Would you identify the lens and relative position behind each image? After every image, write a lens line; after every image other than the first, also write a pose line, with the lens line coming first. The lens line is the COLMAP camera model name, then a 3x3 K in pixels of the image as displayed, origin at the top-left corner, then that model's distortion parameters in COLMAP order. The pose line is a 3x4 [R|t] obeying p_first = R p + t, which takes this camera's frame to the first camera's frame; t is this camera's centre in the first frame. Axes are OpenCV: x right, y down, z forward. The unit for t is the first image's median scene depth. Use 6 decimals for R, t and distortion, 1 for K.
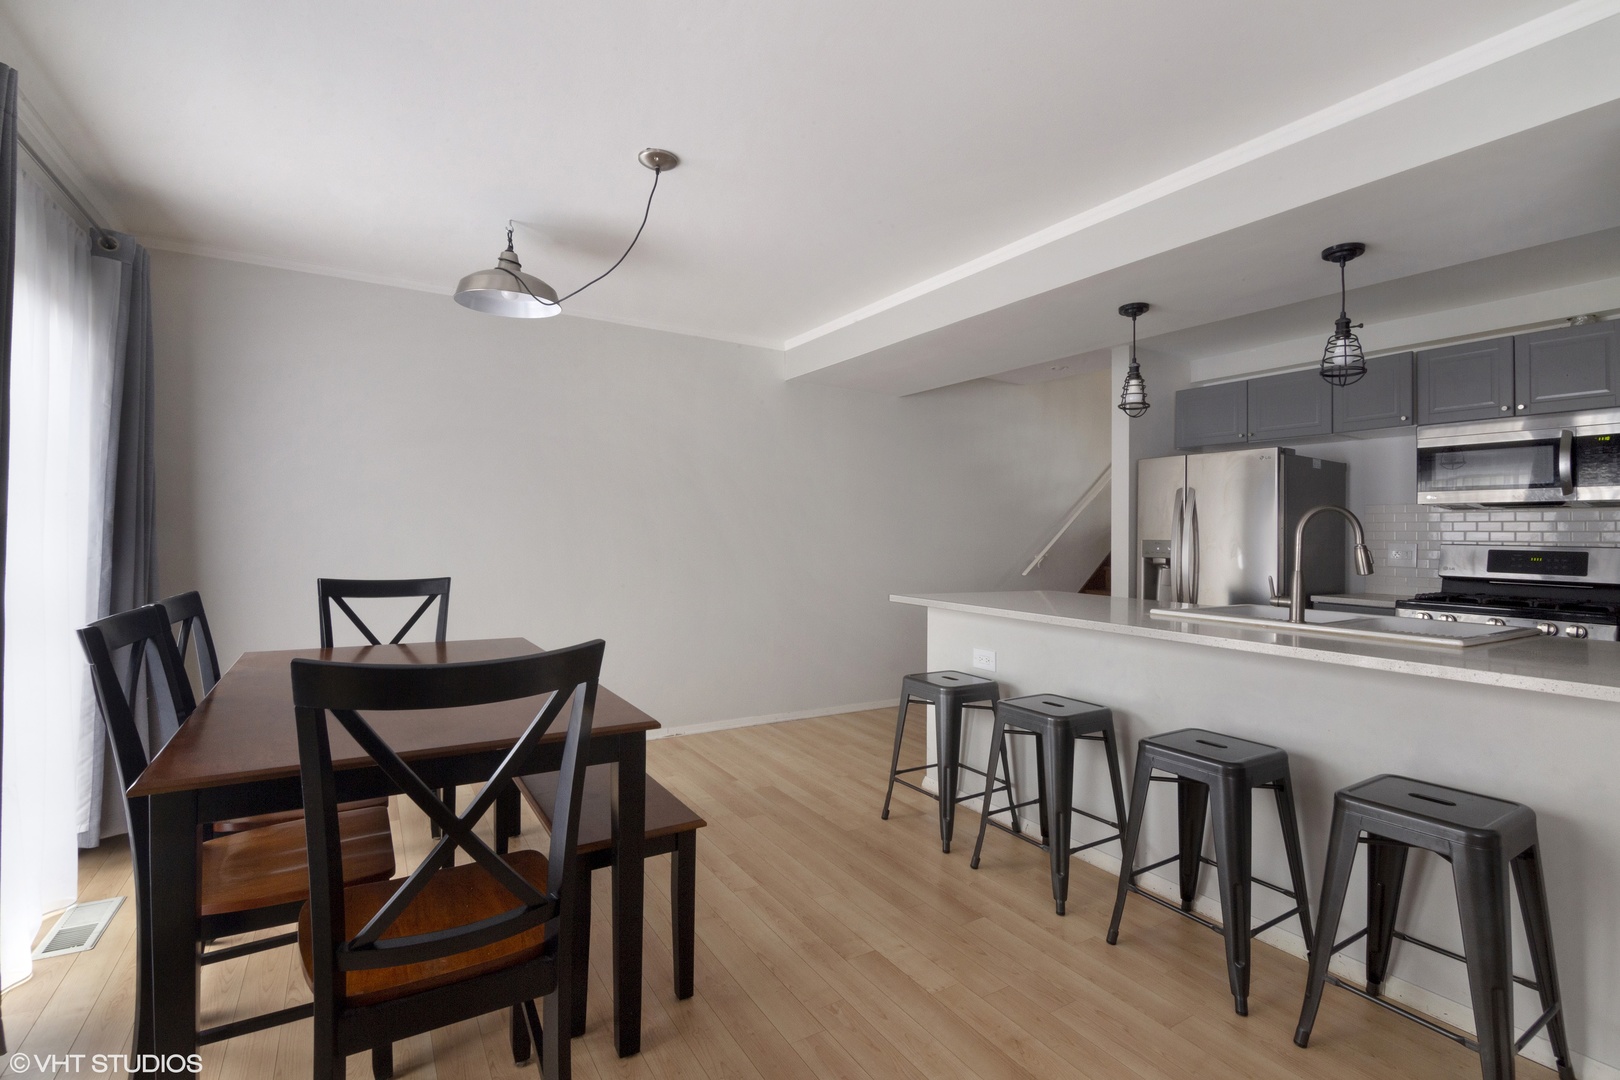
lens RADIAL K [[721.8, 0, 810.8], [0, 721.8, 522.3], [0, 0, 1]] dist [0.001302, 0.000123]
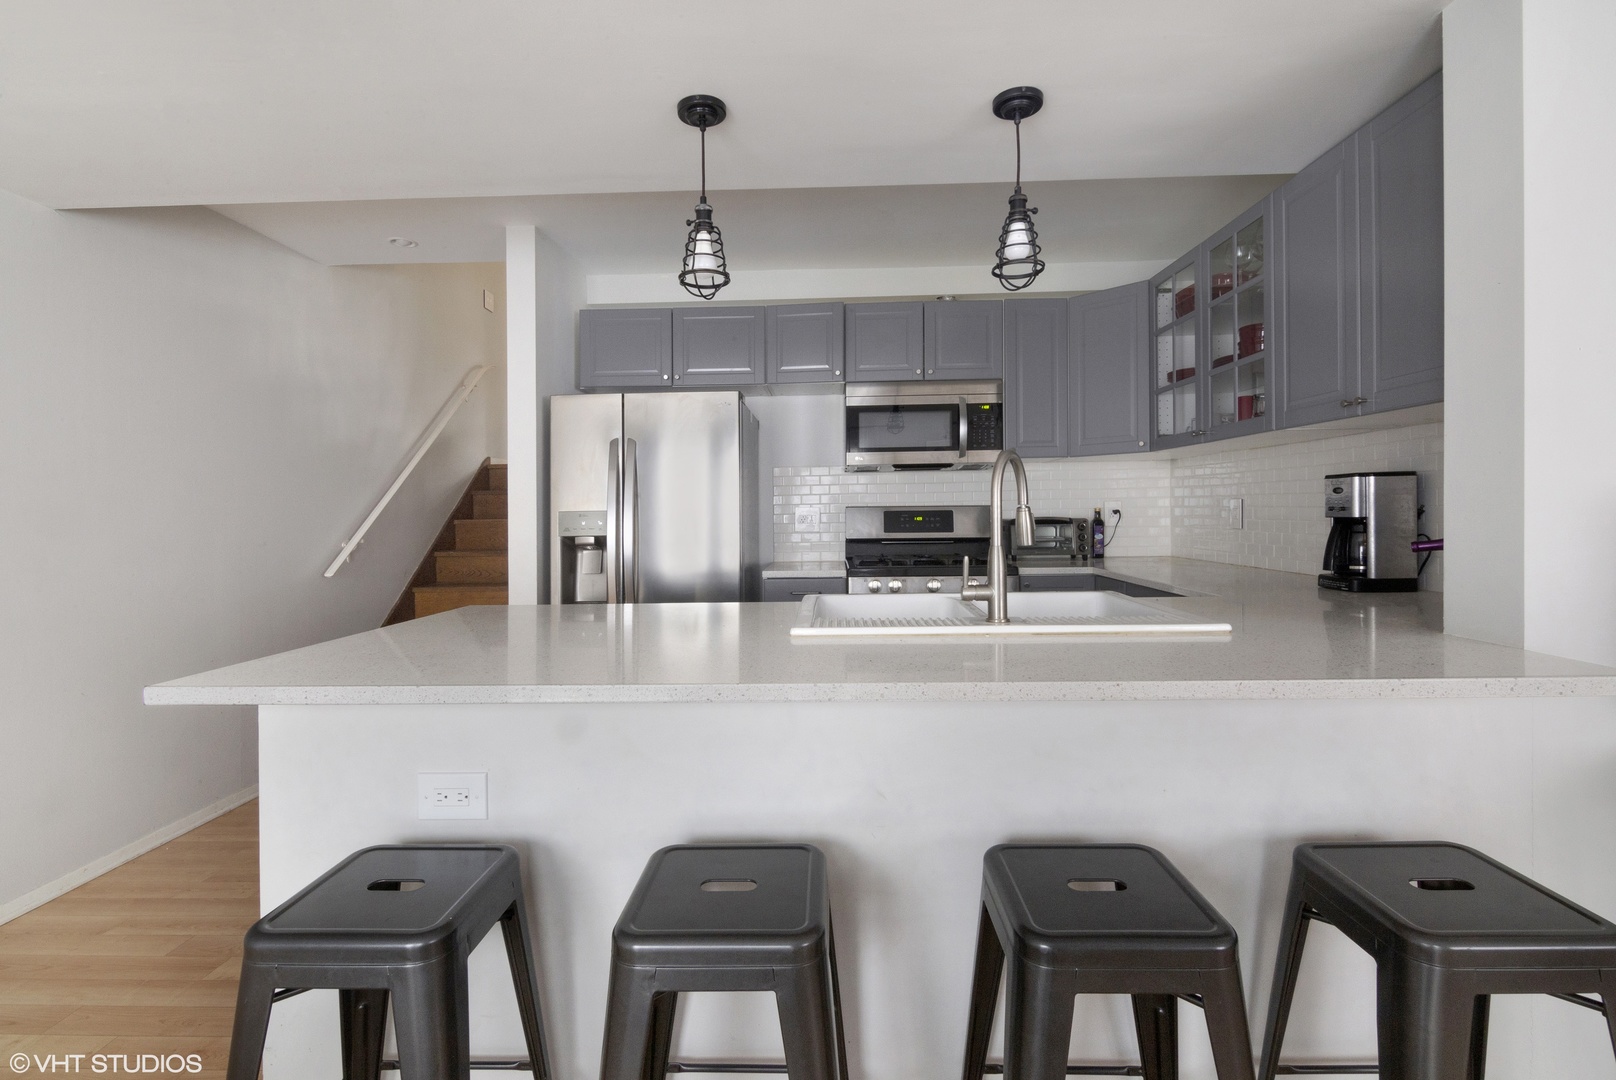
lens RADIAL K [[751.3, 0, 808.3], [0, 751.3, 503.4], [0, 0, 1]] dist [-0.000702, -0.000062]
pose [[0.558660, -0.018309, 0.829195, -0.007466], [0.010109, 0.999832, 0.015266, 0.010344], [-0.829335, -0.000146, 0.558752, 0.515702]]
